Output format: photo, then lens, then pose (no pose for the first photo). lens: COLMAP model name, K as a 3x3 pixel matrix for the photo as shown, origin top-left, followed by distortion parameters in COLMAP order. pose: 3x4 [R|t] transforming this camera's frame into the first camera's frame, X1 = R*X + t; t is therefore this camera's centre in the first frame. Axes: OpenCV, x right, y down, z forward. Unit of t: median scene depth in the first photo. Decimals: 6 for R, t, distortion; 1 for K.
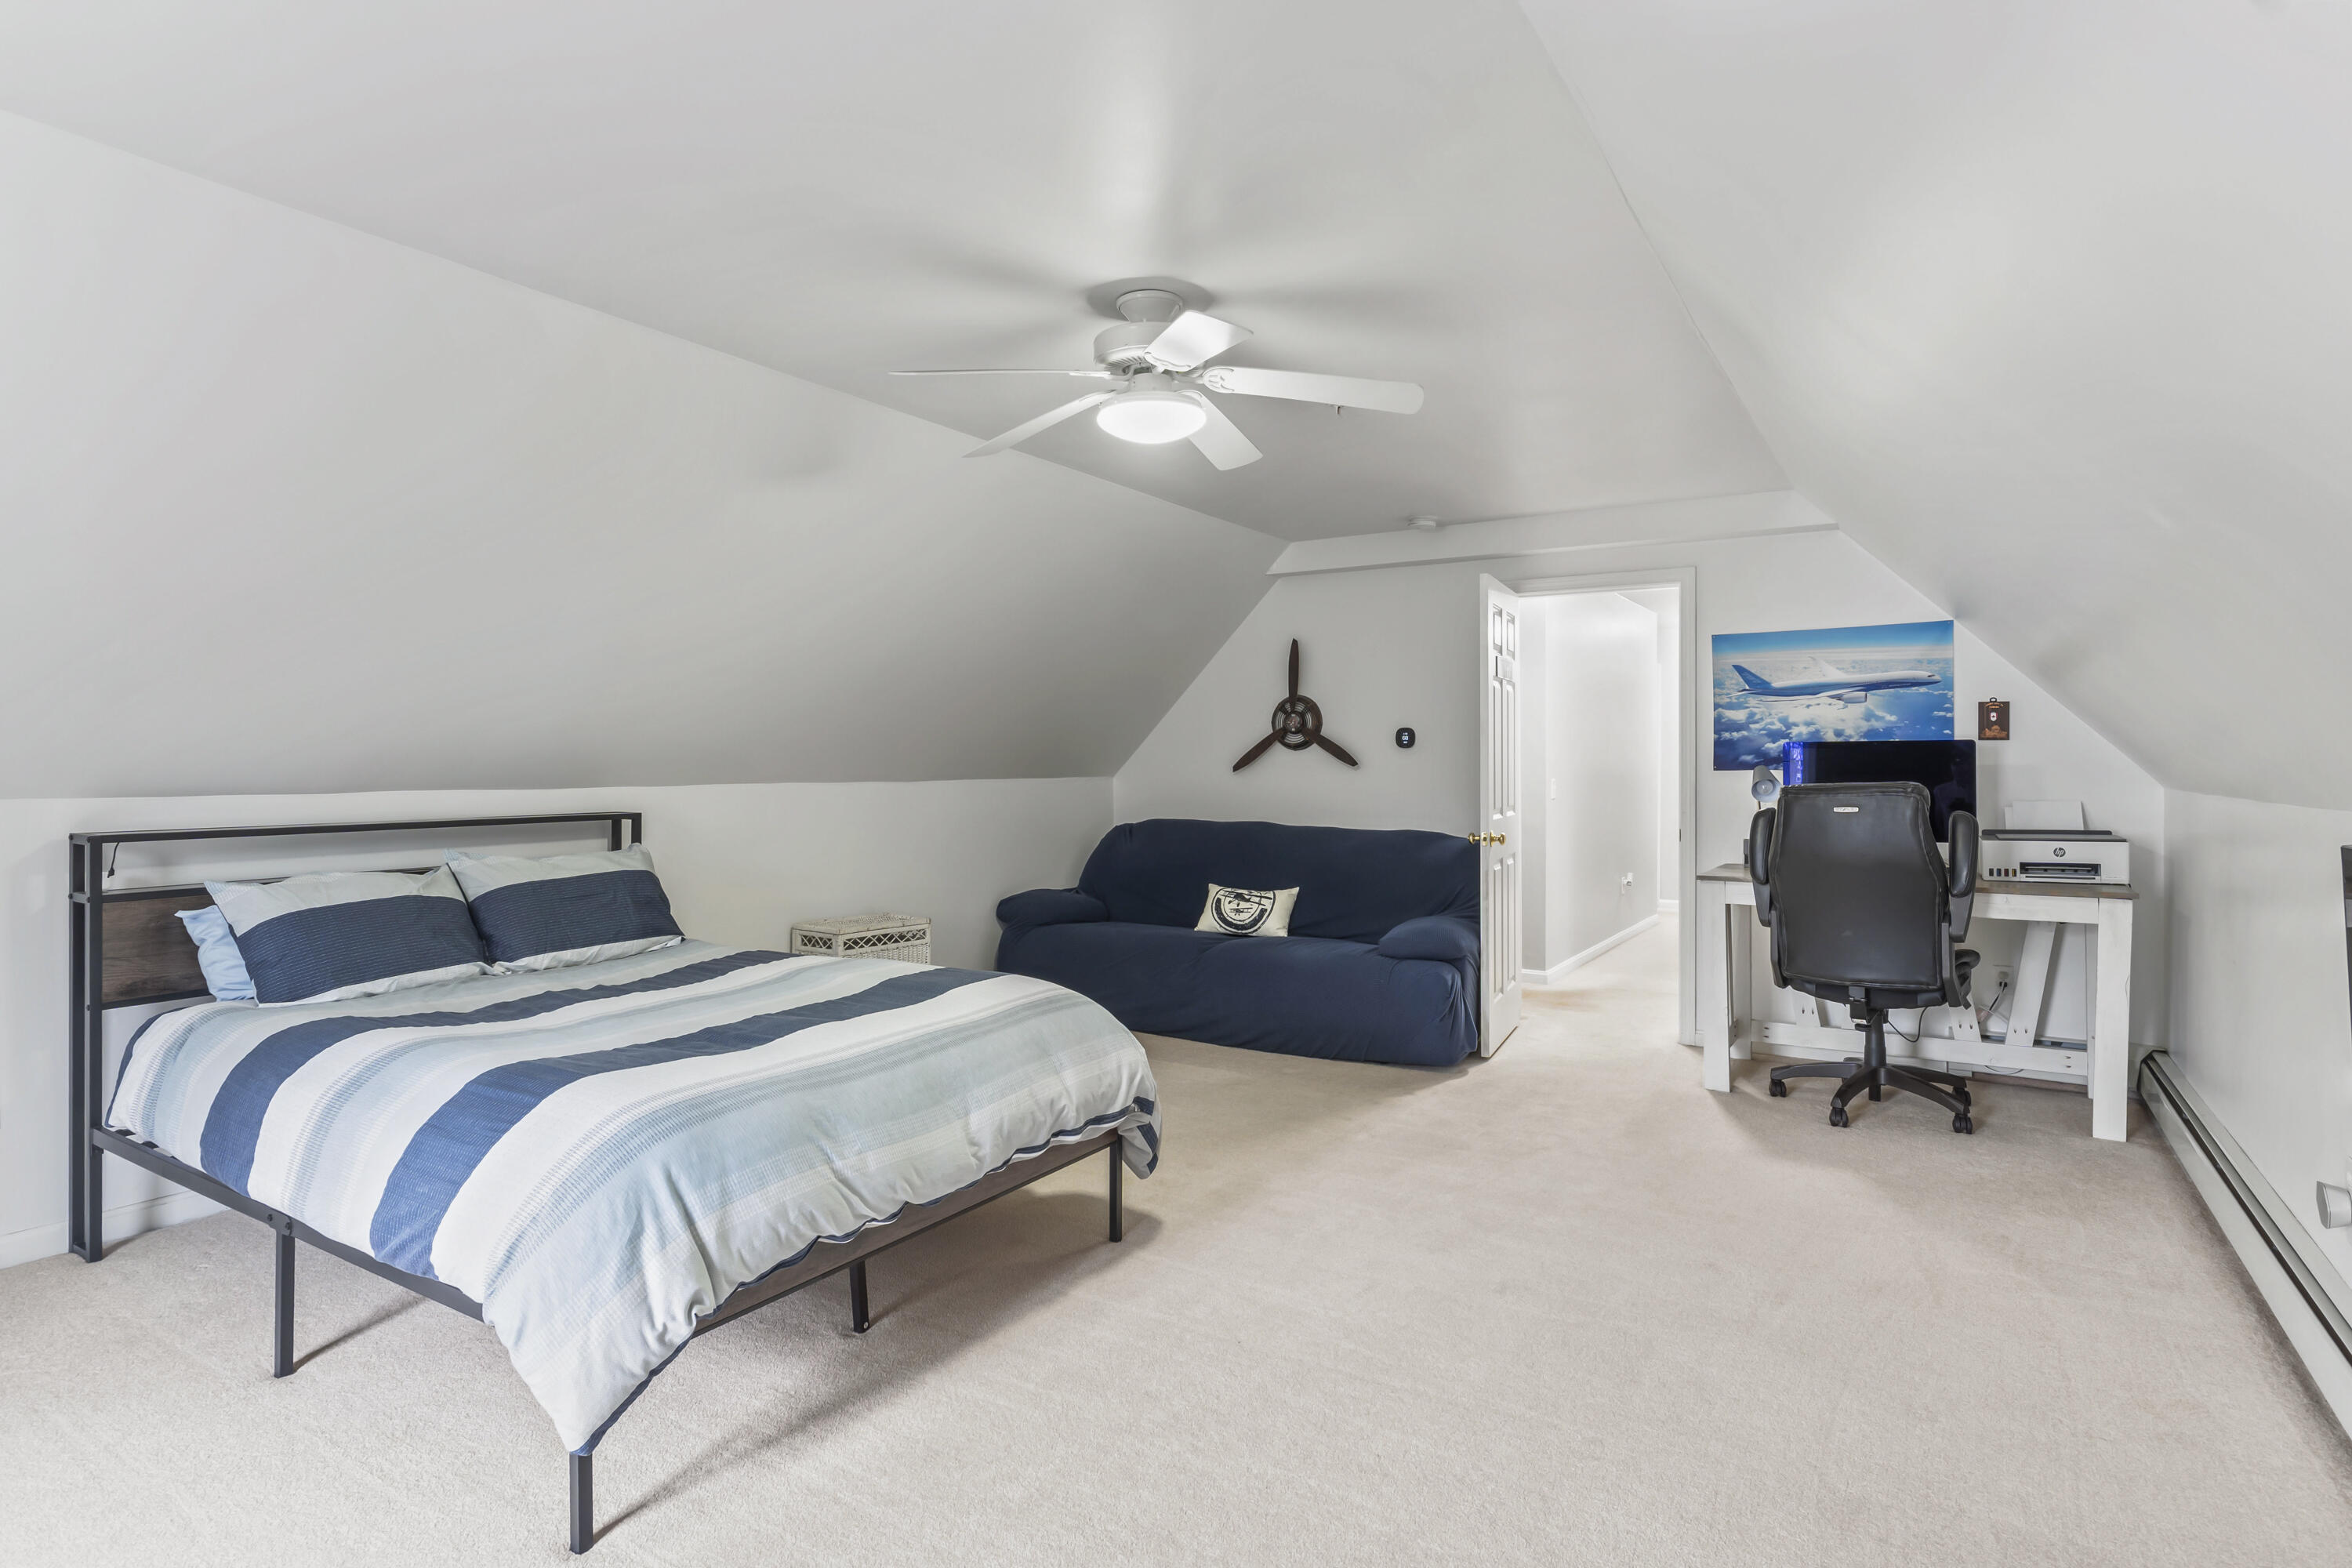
lens RADIAL K [[1222.6, 0, 1176.0], [0, 1222.6, 784.0], [0, 0, 1]] dist [0.000426, -0.000004]
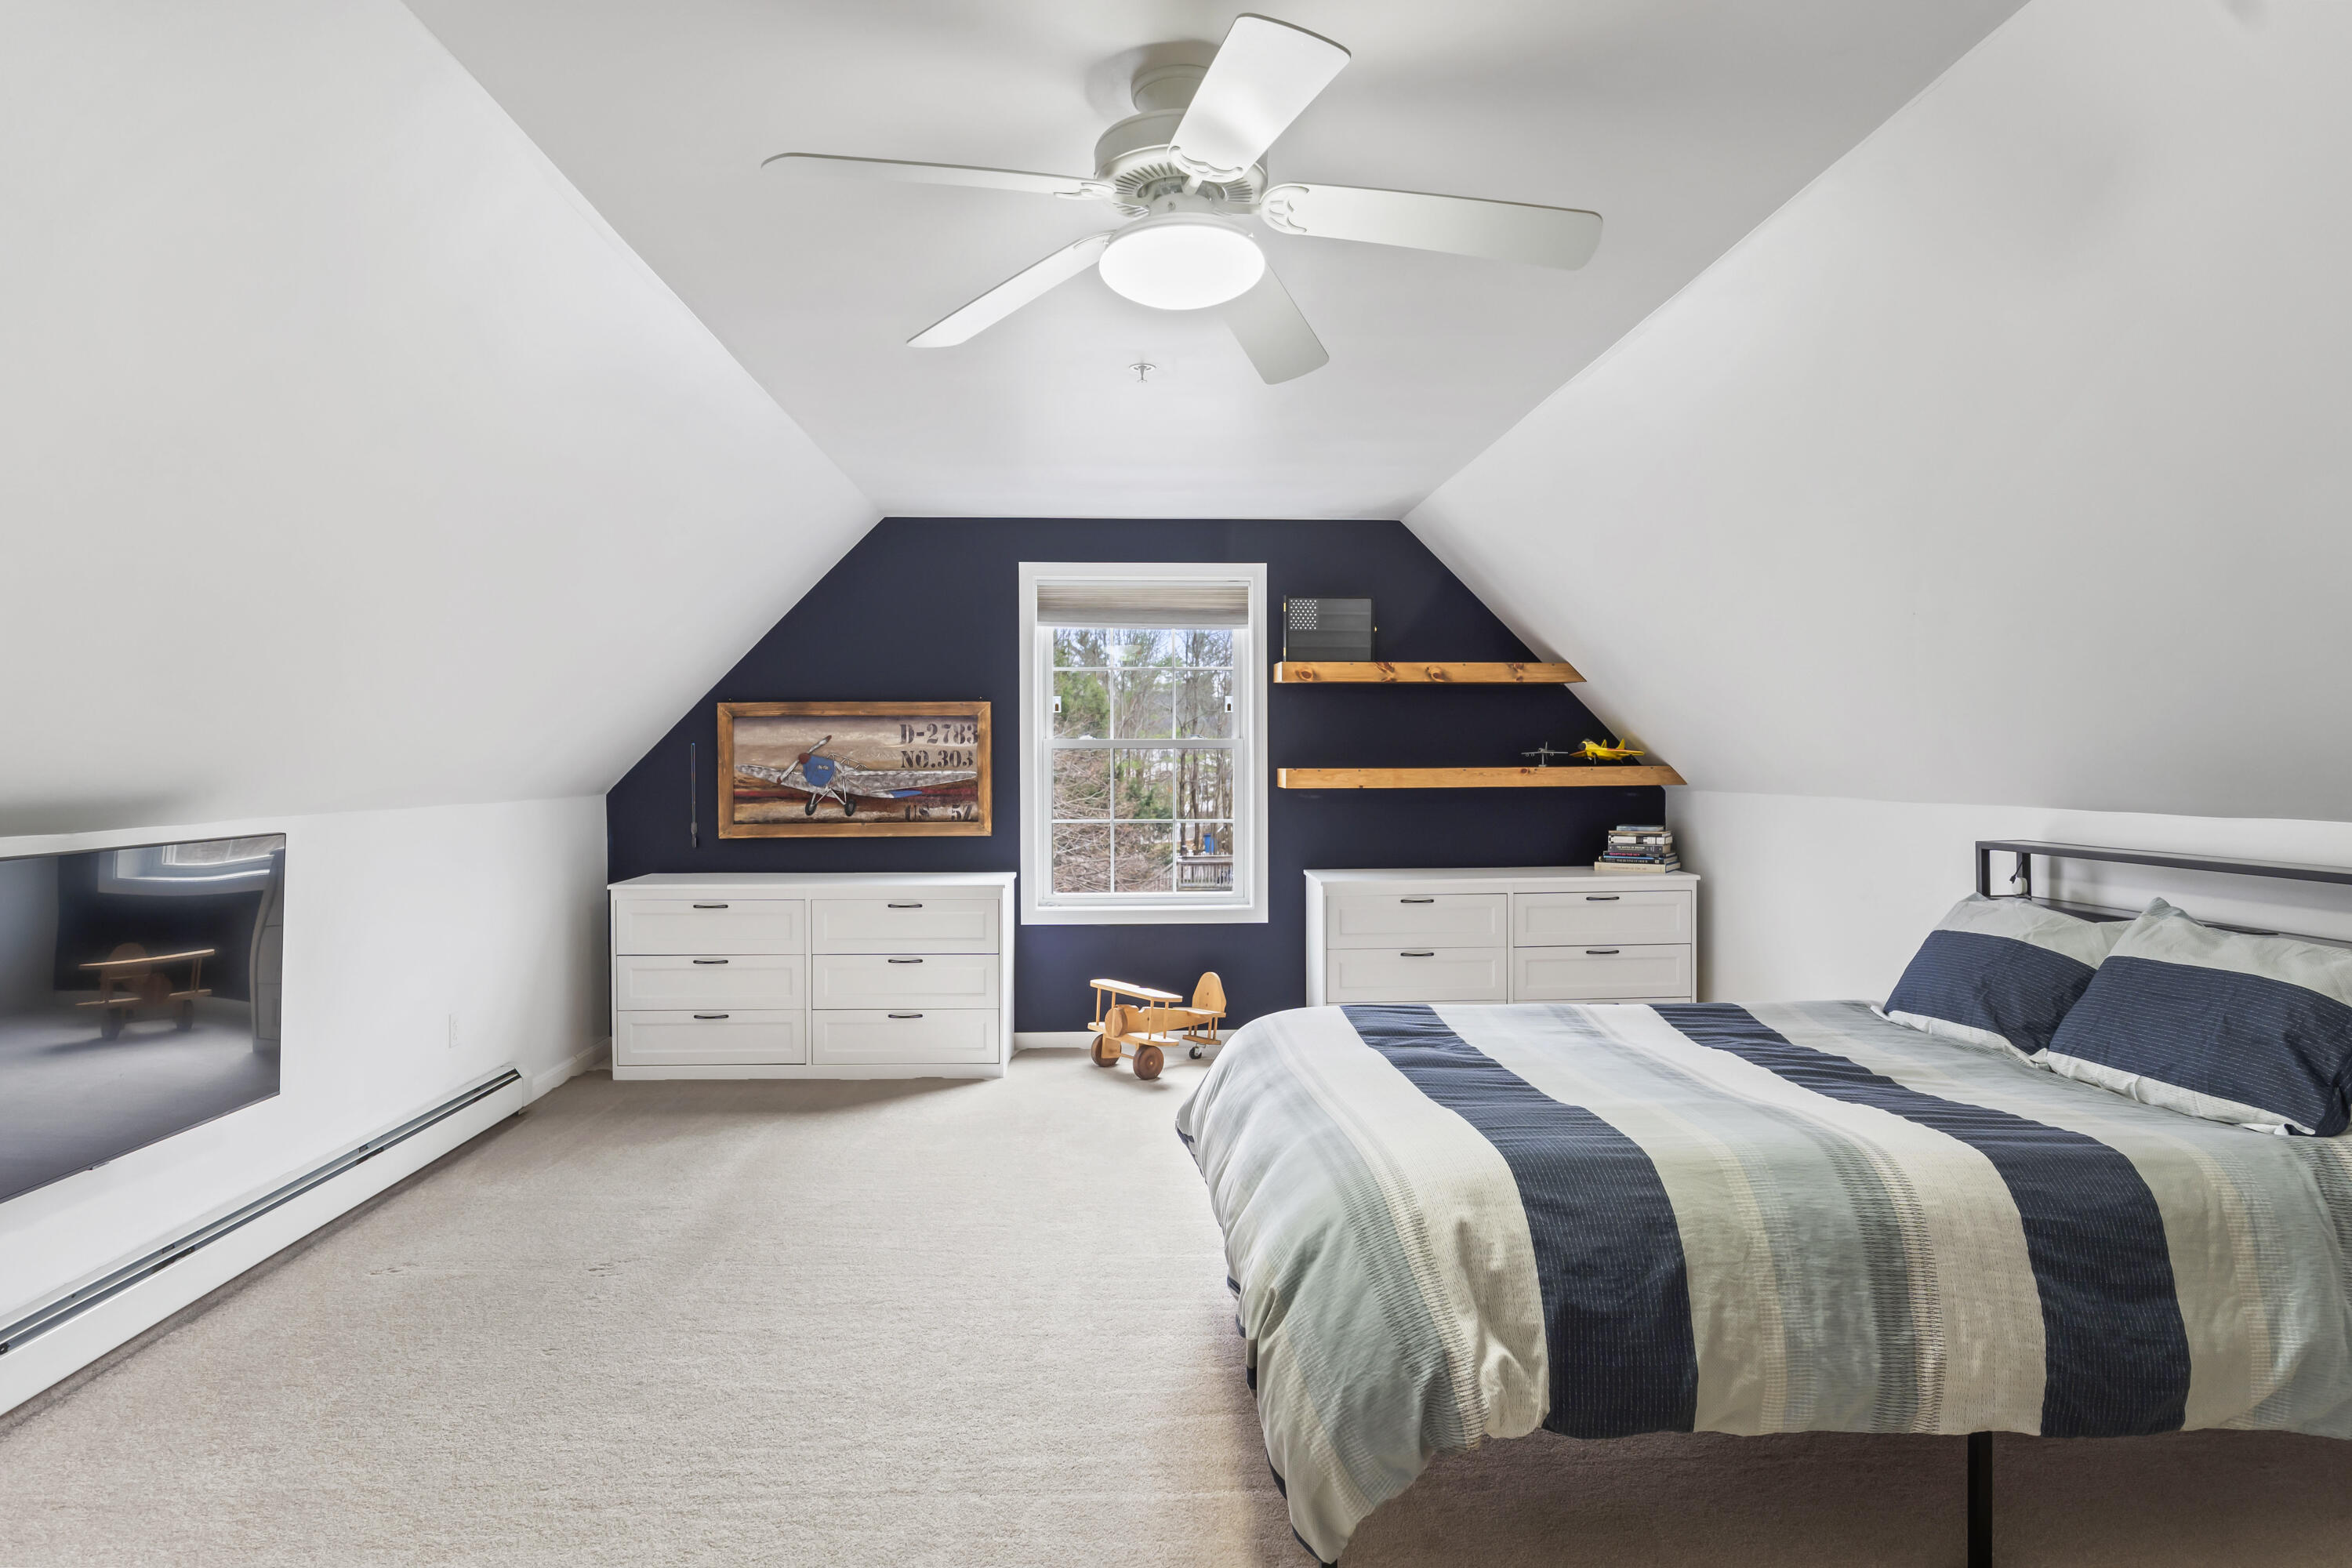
lens RADIAL K [[1359.8, 0, 1176.0], [0, 1359.8, 784.0], [0, 0, 1]] dist [-0.001116, -0.001049]
pose [[-0.821220, 0.015471, -0.570401, 0.394689], [-0.002727, 0.999515, 0.031036, -0.045025], [0.570604, 0.027042, -0.820780, 1.551156]]
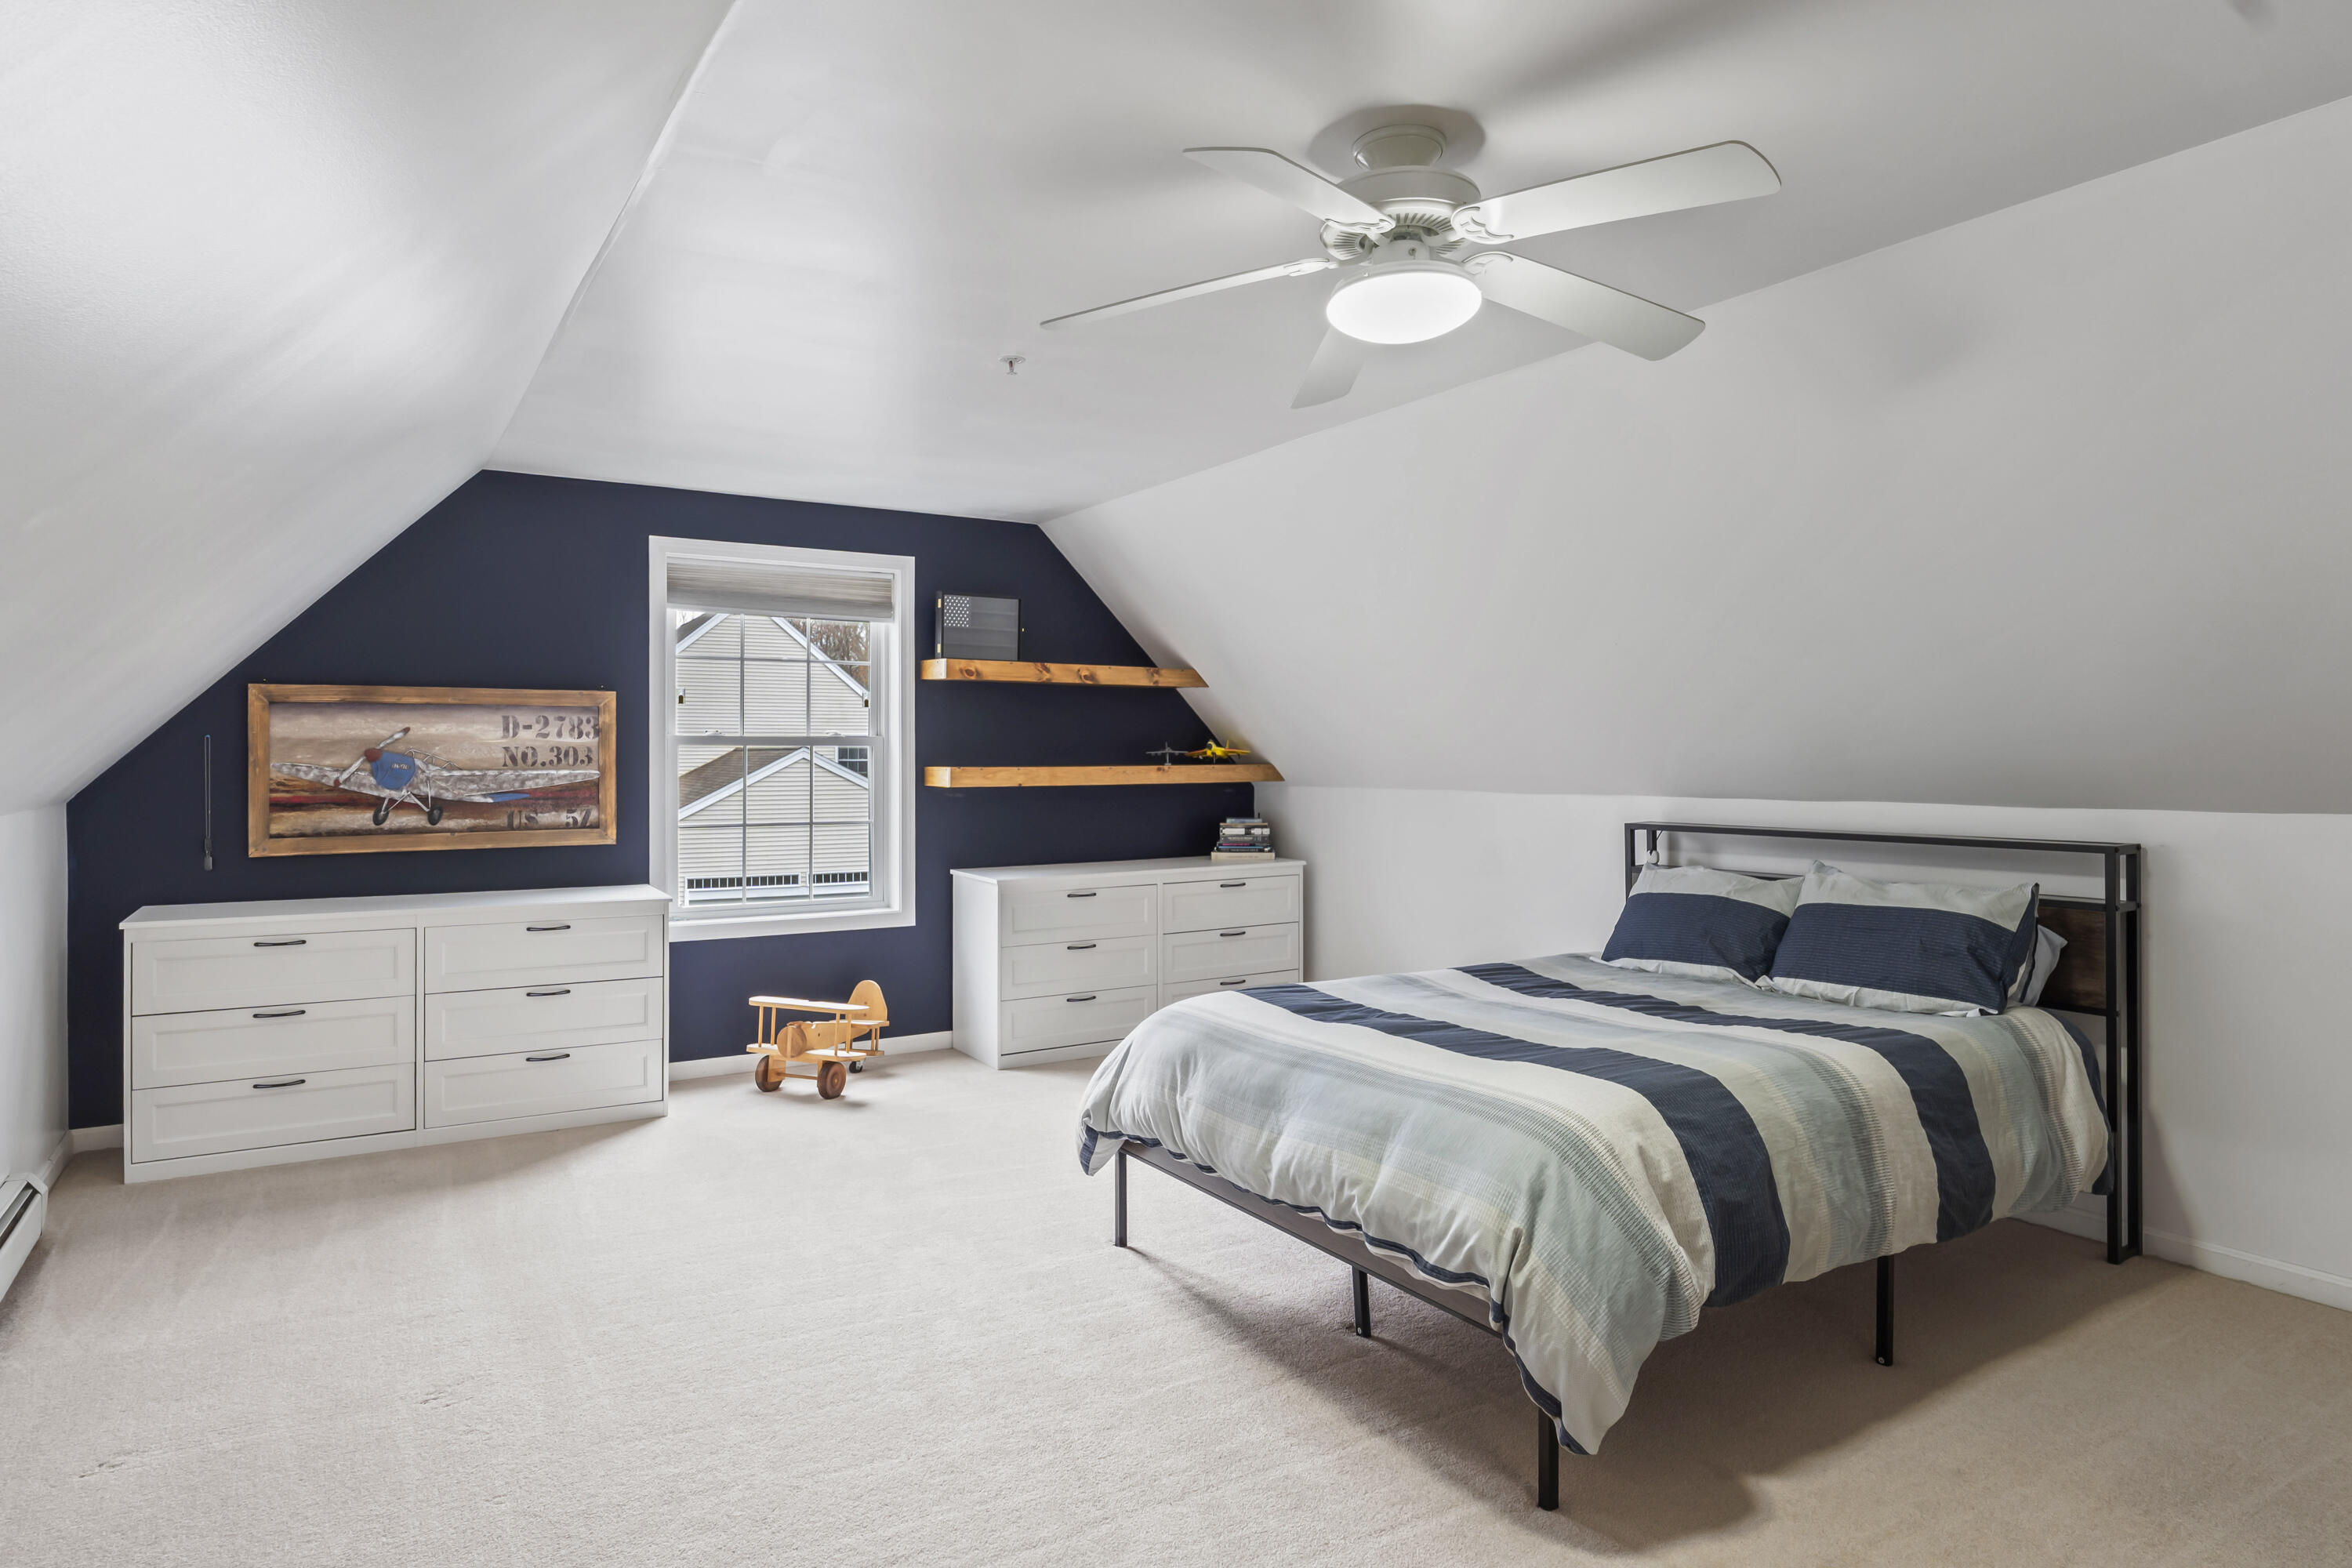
lens RADIAL K [[1374.0, 0, 1179.2], [0, 1374.0, 763.4], [0, 0, 1]] dist [-0.001677, 0.000627]
pose [[-0.437452, 0.007365, -0.899212, 0.743748], [-0.010946, 0.999849, 0.013514, -0.042148], [0.899175, 0.015754, -0.437305, 1.195029]]
